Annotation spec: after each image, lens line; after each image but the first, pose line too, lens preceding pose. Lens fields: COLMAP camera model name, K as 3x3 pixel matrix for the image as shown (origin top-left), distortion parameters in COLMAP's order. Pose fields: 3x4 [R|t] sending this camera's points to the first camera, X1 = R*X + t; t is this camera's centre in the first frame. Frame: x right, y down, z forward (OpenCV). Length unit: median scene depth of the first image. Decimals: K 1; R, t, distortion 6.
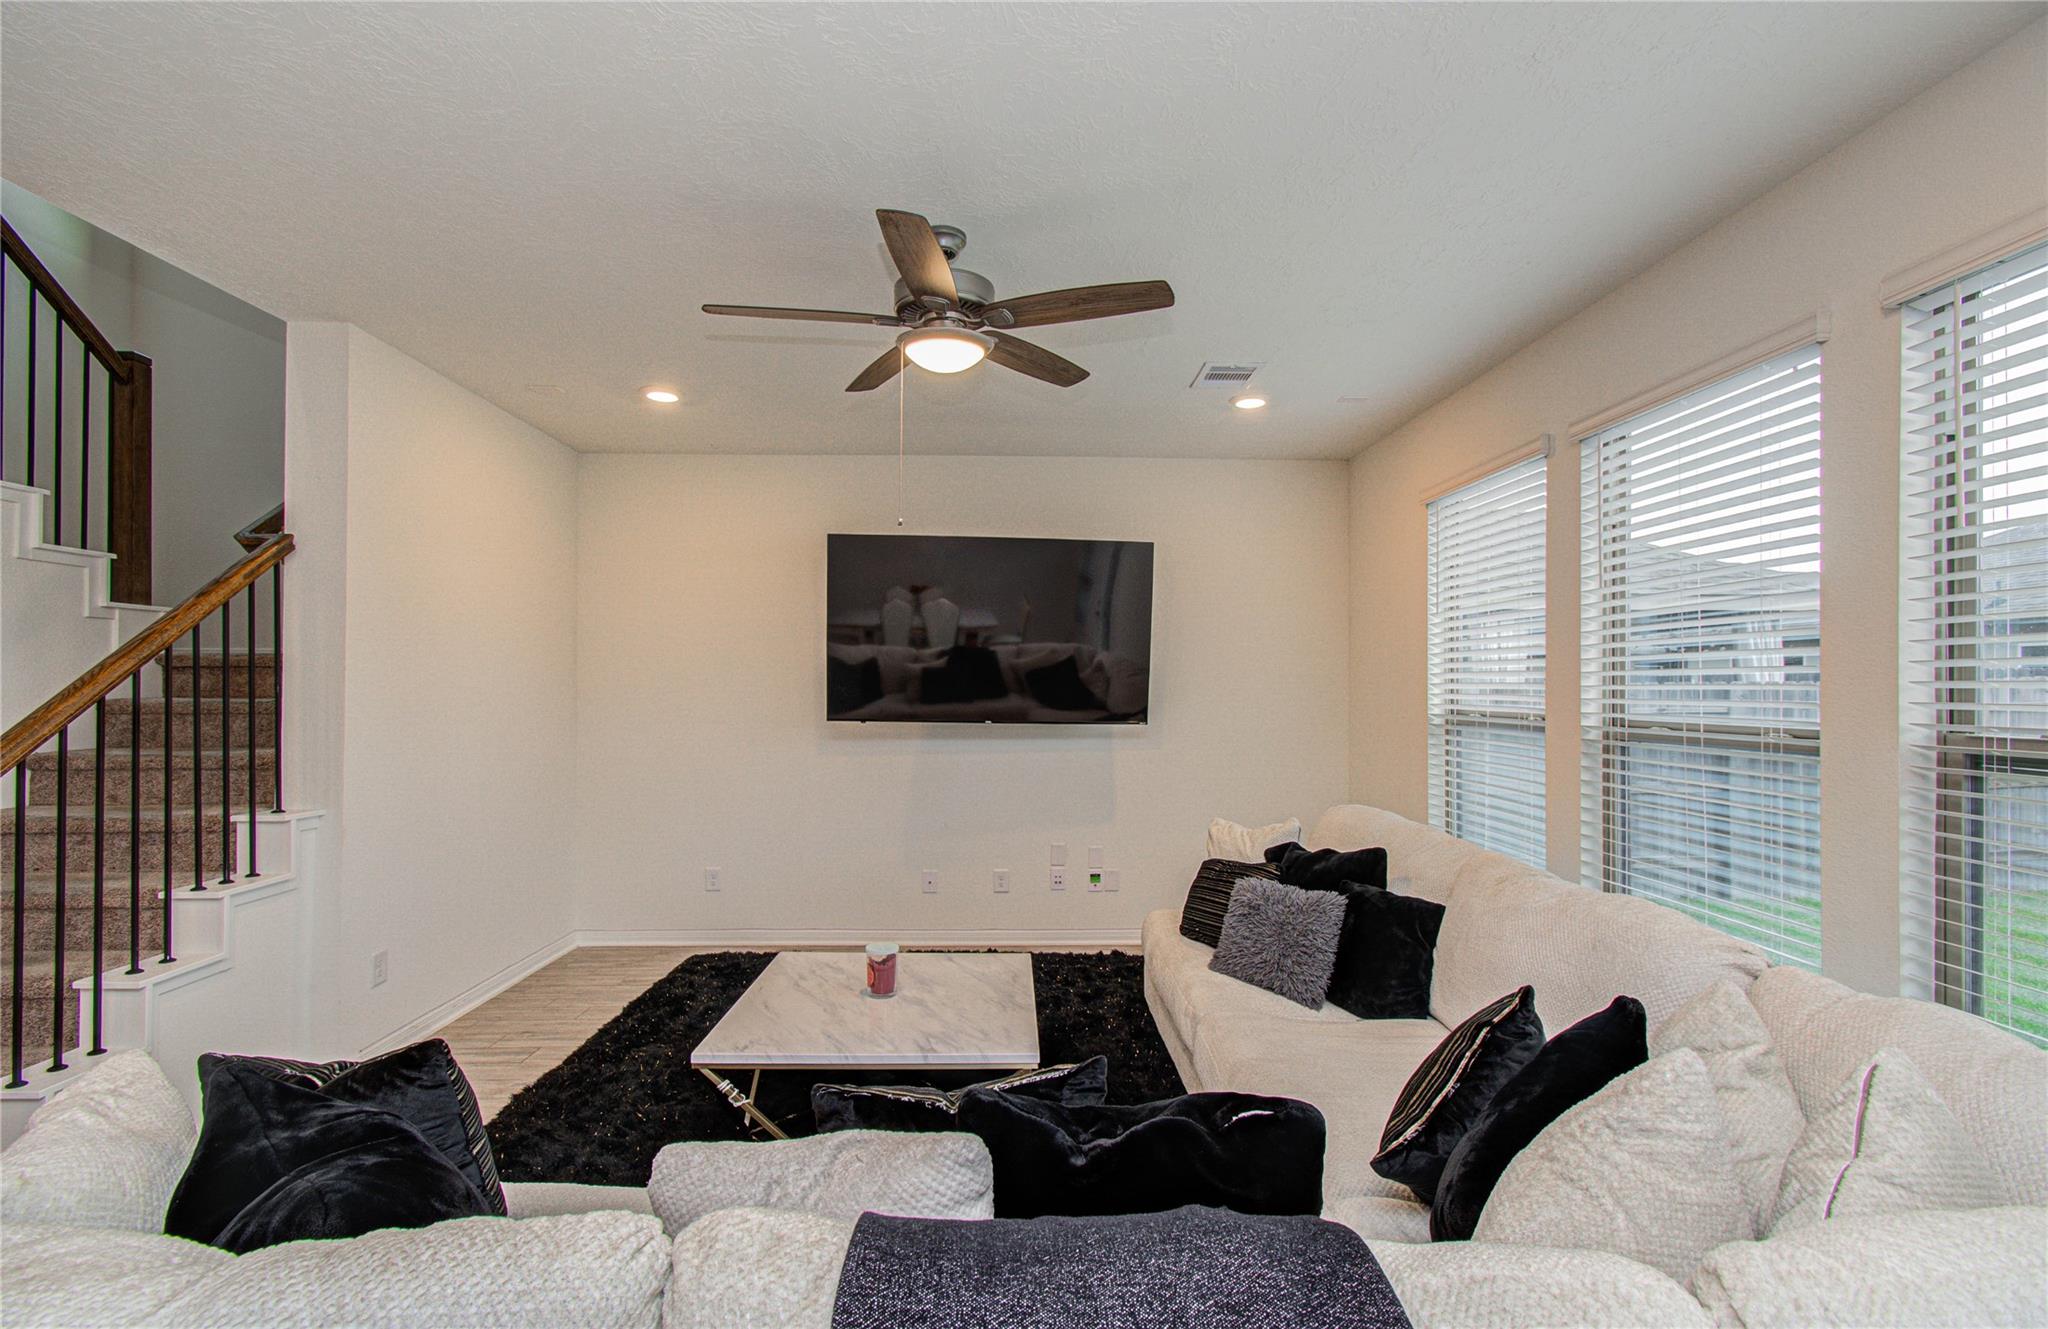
lens RADIAL K [[889.0, 0, 1016.3], [0, 889.0, 678.4], [0, 0, 1]] dist [0.002573, -0.001705]
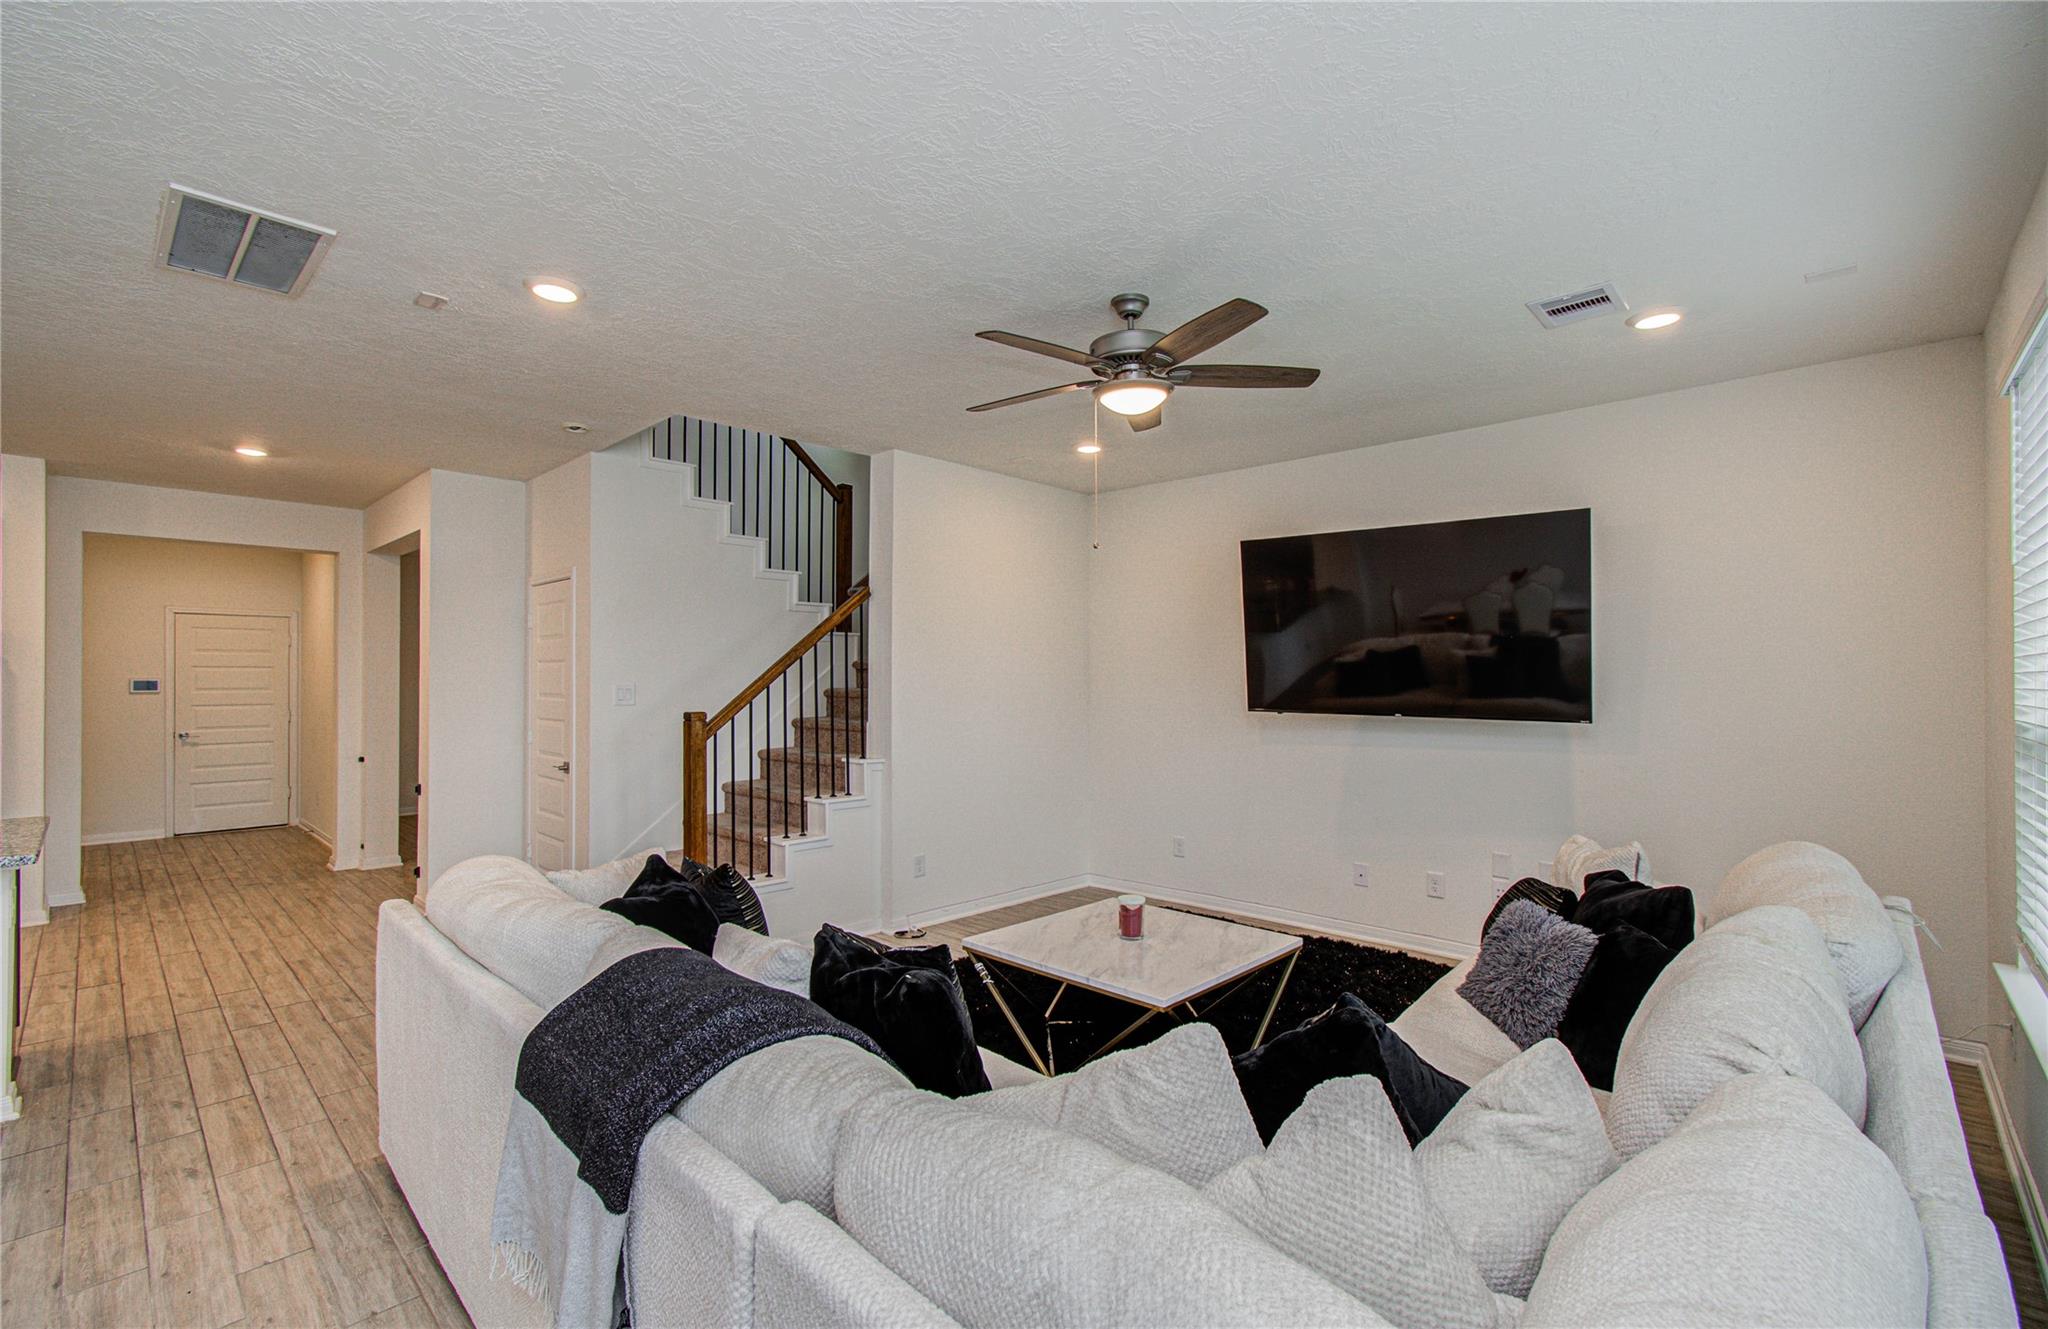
lens RADIAL K [[889.0, 0, 988.9], [0, 889.0, 666.3], [0, 0, 1]] dist [0.002573, -0.001705]
pose [[0.697178, -0.013536, -0.716771, 0.498153], [0.008886, 0.999908, -0.010239, 0.001127], [0.716843, 0.000769, 0.697234, 0.025631]]
